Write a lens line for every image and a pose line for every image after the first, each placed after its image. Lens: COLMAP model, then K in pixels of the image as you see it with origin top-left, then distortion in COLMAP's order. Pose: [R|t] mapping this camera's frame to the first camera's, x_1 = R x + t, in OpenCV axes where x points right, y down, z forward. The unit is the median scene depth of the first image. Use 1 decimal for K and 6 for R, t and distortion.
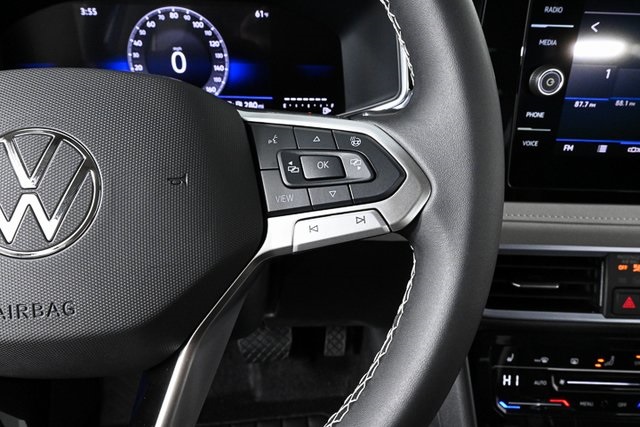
lens RADIAL K [[439.6, 0, 320.0], [0, 439.6, 213.5], [0, 0, 1]] dist [-0.001540, -0.002865]
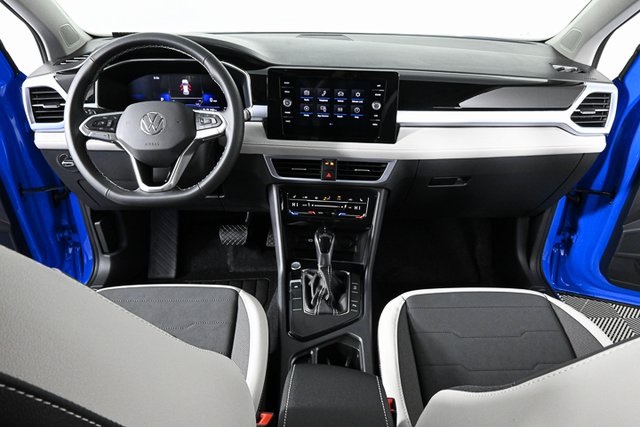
lens RADIAL K [[443.9, 0, 325.8], [0, 443.9, 214.4], [0, 0, 1]] dist [-0.003496, -0.000506]
pose [[0.998394, 0.018751, -0.053450, 0.777533], [-0.020033, 0.999522, -0.023549, 0.498114], [0.052983, 0.024582, 0.998293, -1.867981]]
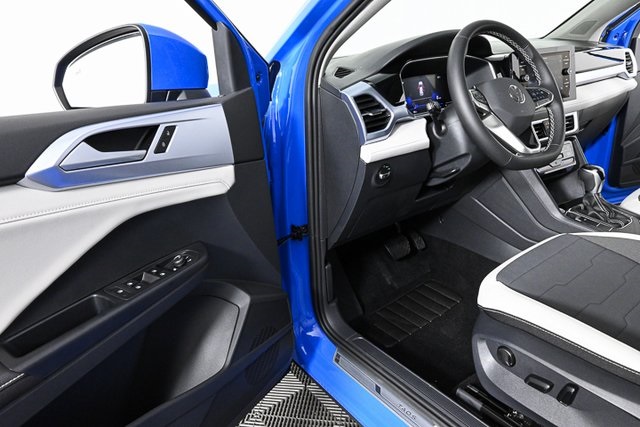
lens RADIAL K [[439.6, 0, 320.0], [0, 439.6, 213.5], [0, 0, 1]] dist [-0.001540, -0.002865]
pose [[0.838173, -0.271055, 0.473282, -2.647094], [0.357451, 0.928420, -0.101320, 0.474127], [-0.411941, 0.254099, 0.875065, -1.172243]]
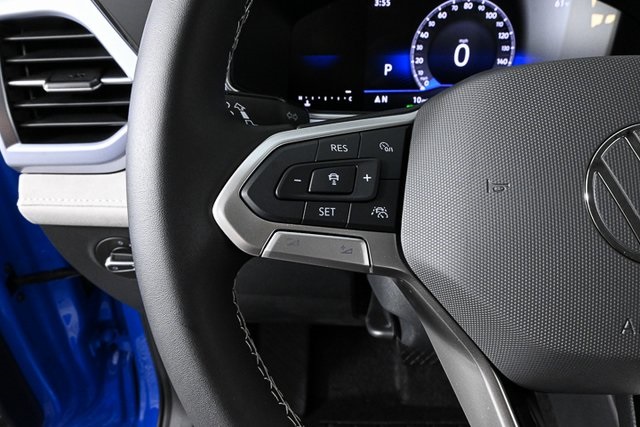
lens RADIAL K [[441.4, 0, 320.0], [0, 441.4, 213.5], [0, 0, 1]] dist [-0.001477, -0.000953]
pose [[0.991646, 0.045535, -0.120687, -0.513563], [-0.044815, 0.998958, 0.008676, 0.006560], [0.120956, -0.003195, 0.992653, 0.006970]]
